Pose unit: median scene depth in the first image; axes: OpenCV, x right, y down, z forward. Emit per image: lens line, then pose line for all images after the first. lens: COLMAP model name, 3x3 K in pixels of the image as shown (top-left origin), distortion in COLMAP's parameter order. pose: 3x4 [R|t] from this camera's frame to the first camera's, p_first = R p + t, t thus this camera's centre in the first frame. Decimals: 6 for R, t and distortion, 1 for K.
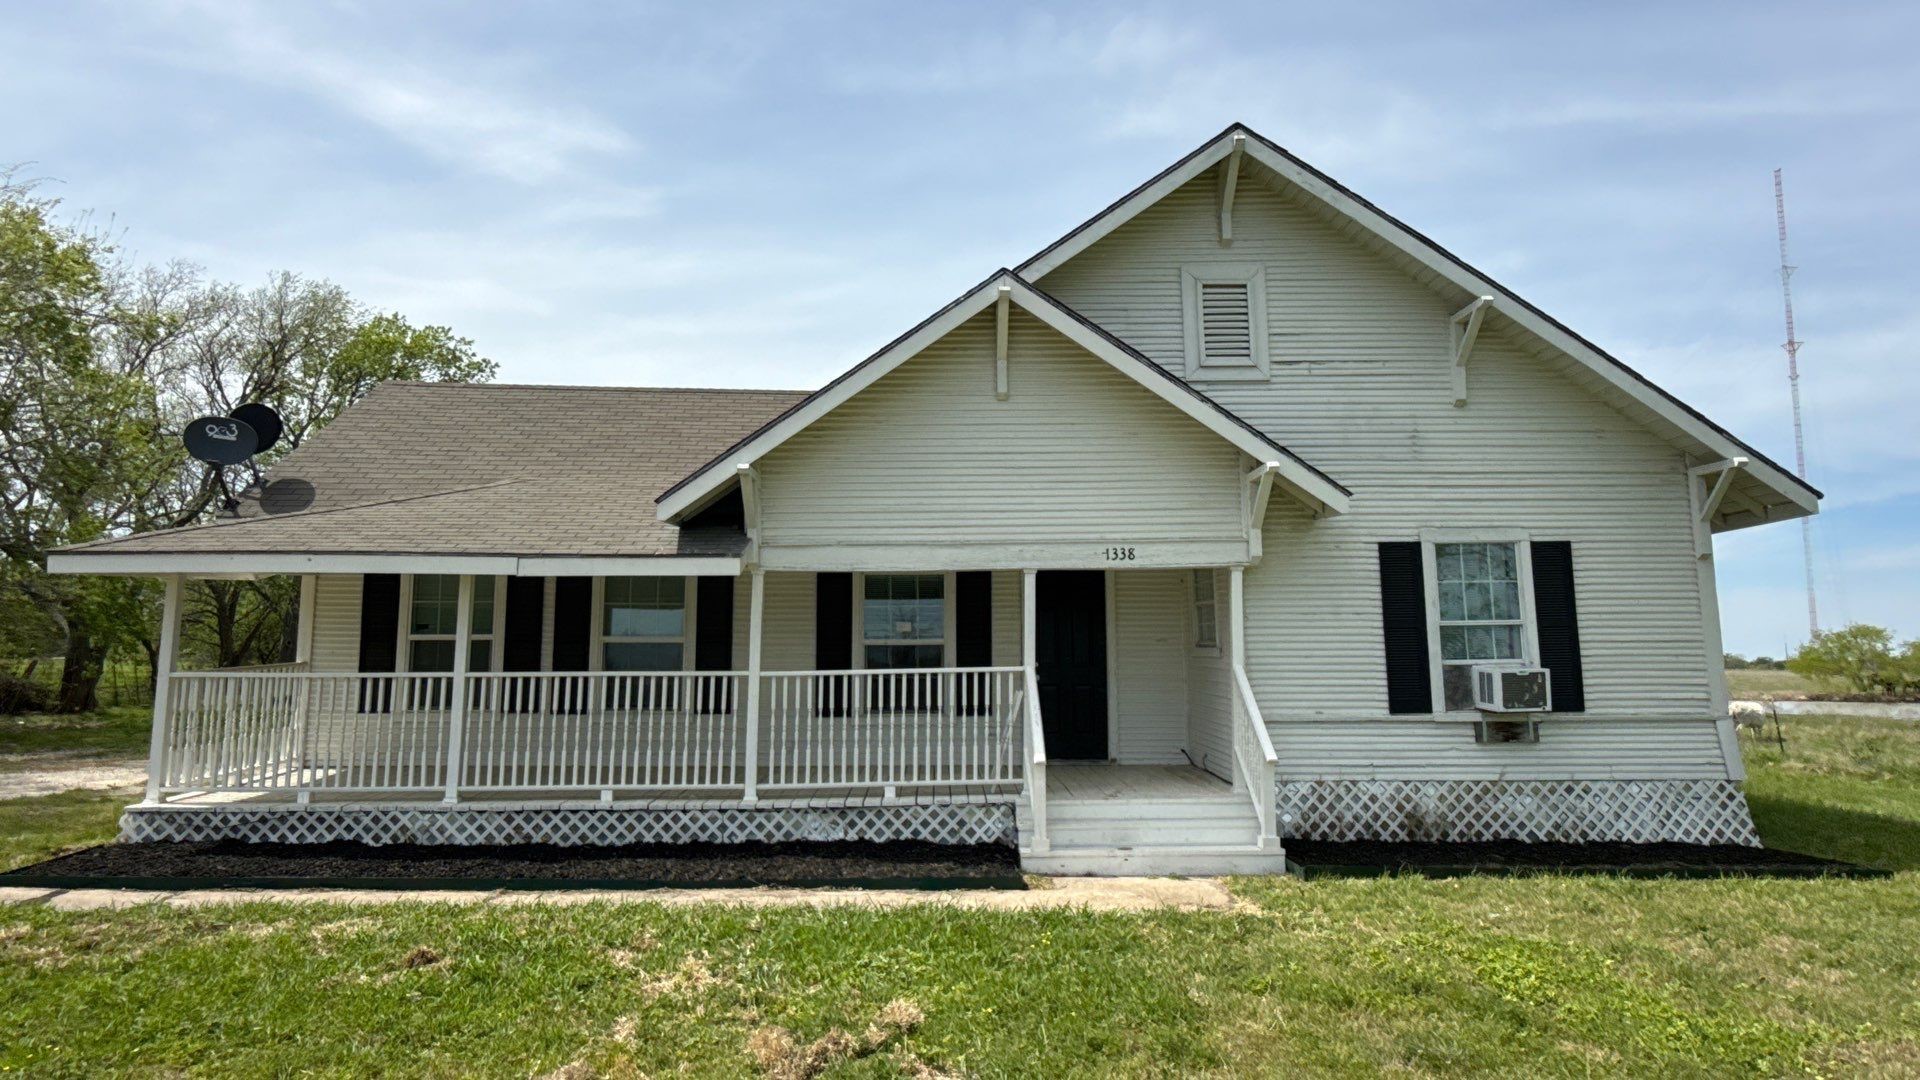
lens RADIAL K [[1053.5, 0, 951.1], [0, 1053.5, 535.3], [0, 0, 1]] dist [0.003201, 0.001373]
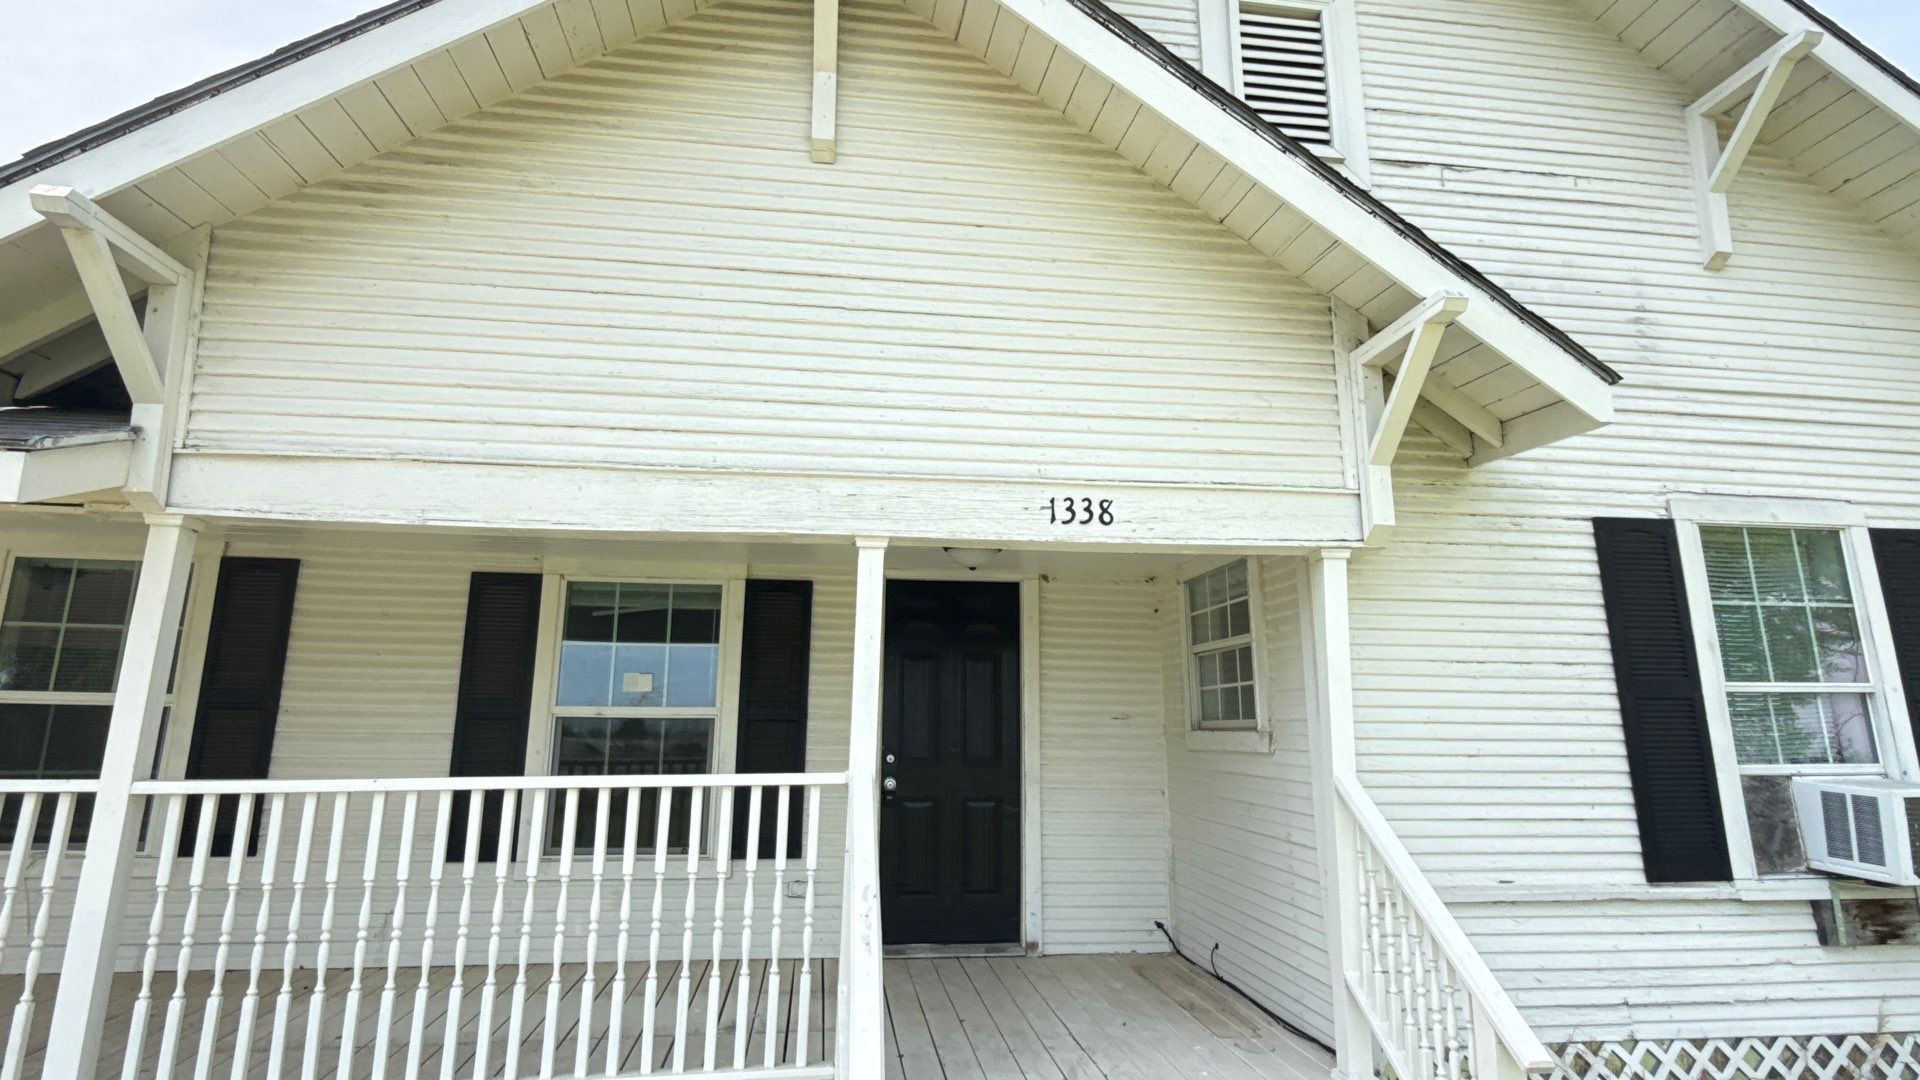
lens RADIAL K [[1053.5, 0, 968.0], [0, 1053.5, 532.6], [0, 0, 1]] dist [0.003201, 0.001373]
pose [[0.991428, 0.035044, 0.125870, 0.059062], [-0.023350, 0.995373, -0.093211, 0.067015], [-0.128554, 0.089473, 0.987658, 0.569961]]
